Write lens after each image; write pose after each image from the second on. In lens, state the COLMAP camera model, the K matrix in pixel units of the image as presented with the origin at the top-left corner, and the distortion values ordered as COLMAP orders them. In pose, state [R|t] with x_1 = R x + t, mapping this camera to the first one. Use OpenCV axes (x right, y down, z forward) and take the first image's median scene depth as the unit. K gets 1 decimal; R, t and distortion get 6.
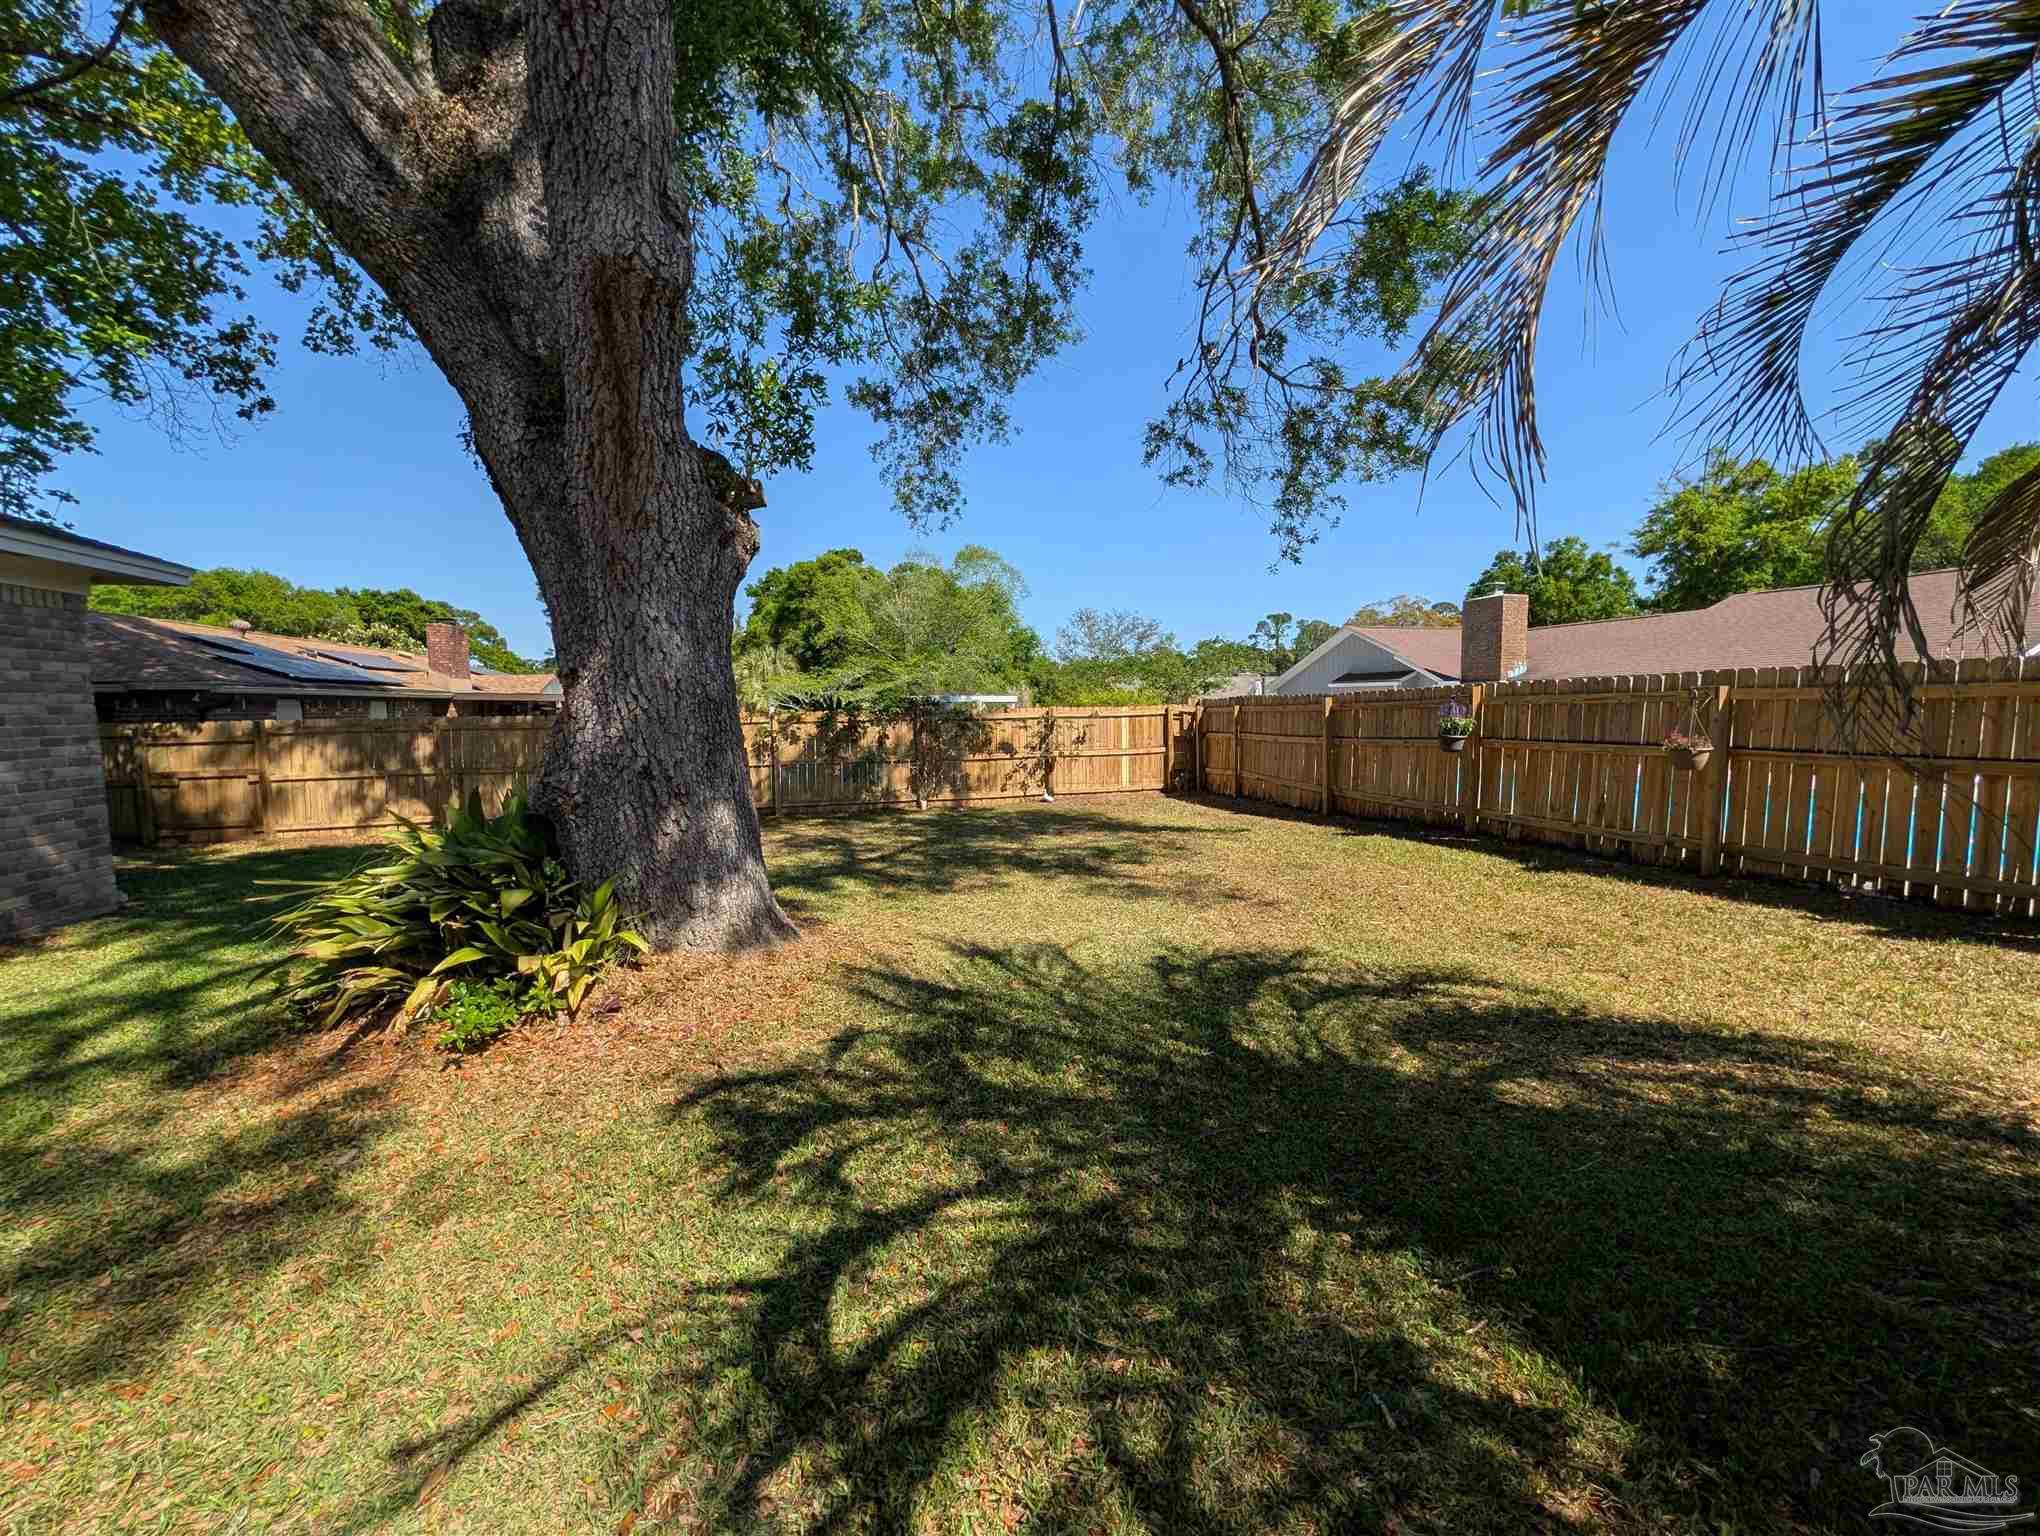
lens RADIAL K [[785.1, 0, 1022.1], [0, 785.1, 772.1], [0, 0, 1]] dist [-0.000313, 0.000738]
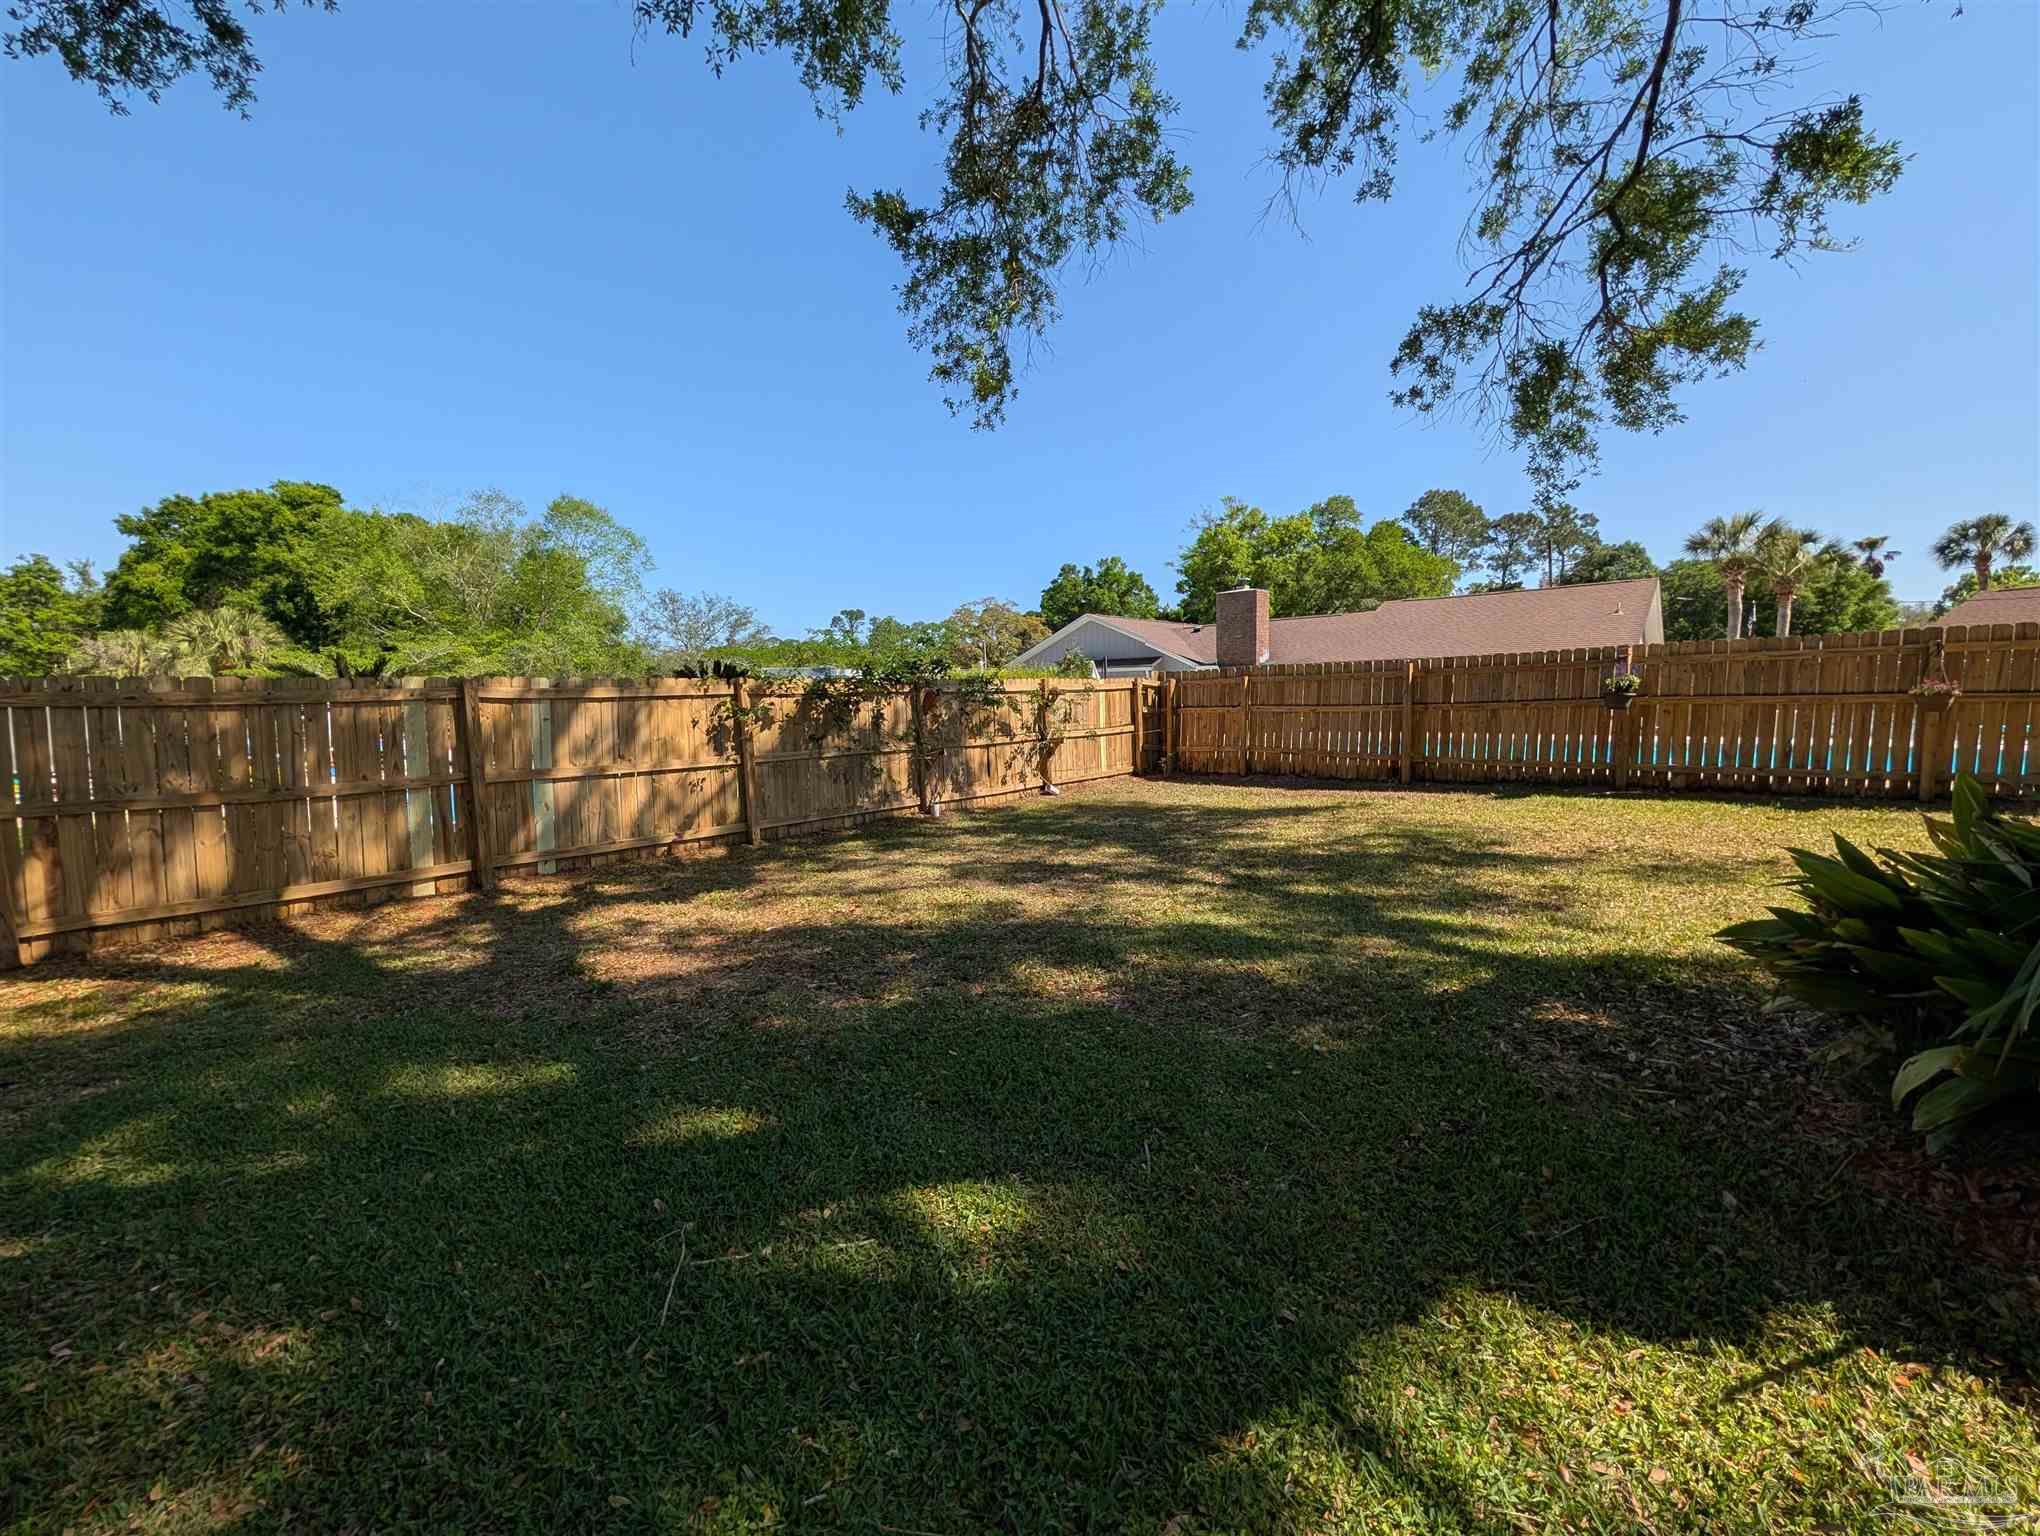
lens RADIAL K [[787.4, 0, 1020.4], [0, 787.4, 771.8], [0, 0, 1]] dist [0.000173, 0.000176]
pose [[0.848796, -0.053143, 0.526043, -0.399703], [0.051476, 0.998515, 0.017816, -0.001456], [-0.526209, 0.011956, 0.850271, 0.307256]]
